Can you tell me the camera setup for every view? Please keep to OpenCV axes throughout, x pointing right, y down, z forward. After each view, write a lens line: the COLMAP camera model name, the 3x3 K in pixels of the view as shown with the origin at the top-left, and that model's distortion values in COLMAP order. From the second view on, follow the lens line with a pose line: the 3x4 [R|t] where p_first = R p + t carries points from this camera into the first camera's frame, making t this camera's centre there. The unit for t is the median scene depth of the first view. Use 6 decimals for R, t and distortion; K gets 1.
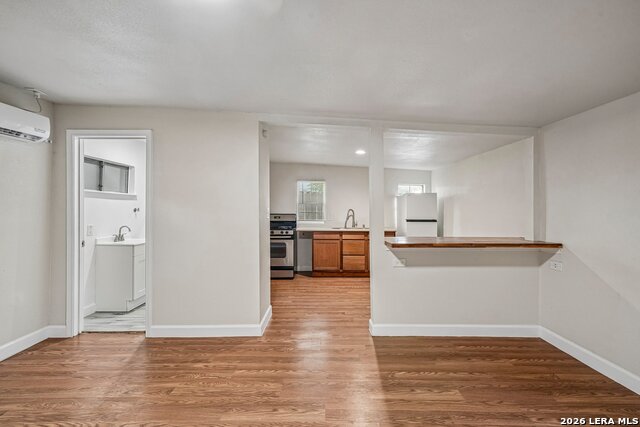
lens RADIAL K [[274.1, 0, 319.9], [0, 274.1, 209.6], [0, 0, 1]] dist [0.000445, 0.000096]
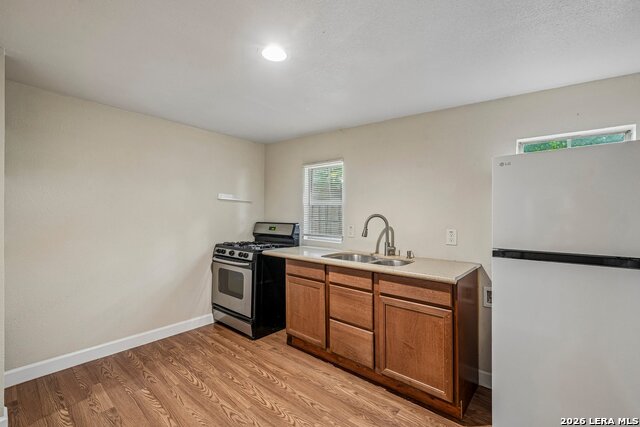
lens RADIAL K [[281.2, 0, 320.0], [0, 281.2, 213.5], [0, 0, 1]] dist [0.000166, -0.000016]
pose [[0.751405, -0.006706, -0.659807, 0.666111], [0.003715, 0.999976, -0.005933, -0.000745], [0.659831, 0.002007, 0.751412, 1.143237]]
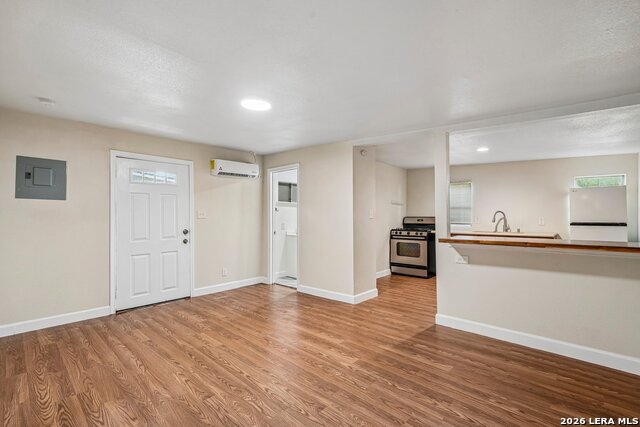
lens RADIAL K [[295.3, 0, 320.0], [0, 295.3, 213.5], [0, 0, 1]] dist [0.002336, 0.000489]
pose [[0.728430, -0.015210, -0.684951, 0.657482], [0.006540, 0.999862, -0.015249, 0.033873], [0.685089, 0.006628, 0.728430, -0.177814]]
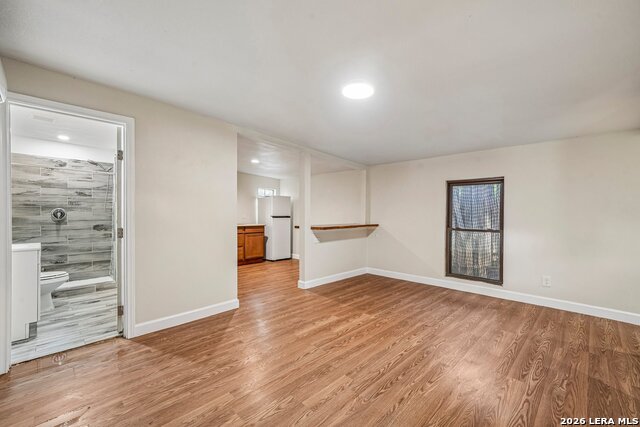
lens RADIAL K [[281.2, 0, 320.0], [0, 281.2, 213.5], [0, 0, 1]] dist [0.000166, -0.000016]
pose [[0.689382, -0.001956, 0.724395, -0.867702], [-0.002904, 0.999981, 0.005463, 0.029687], [-0.724392, -0.005870, 0.689363, -0.132746]]
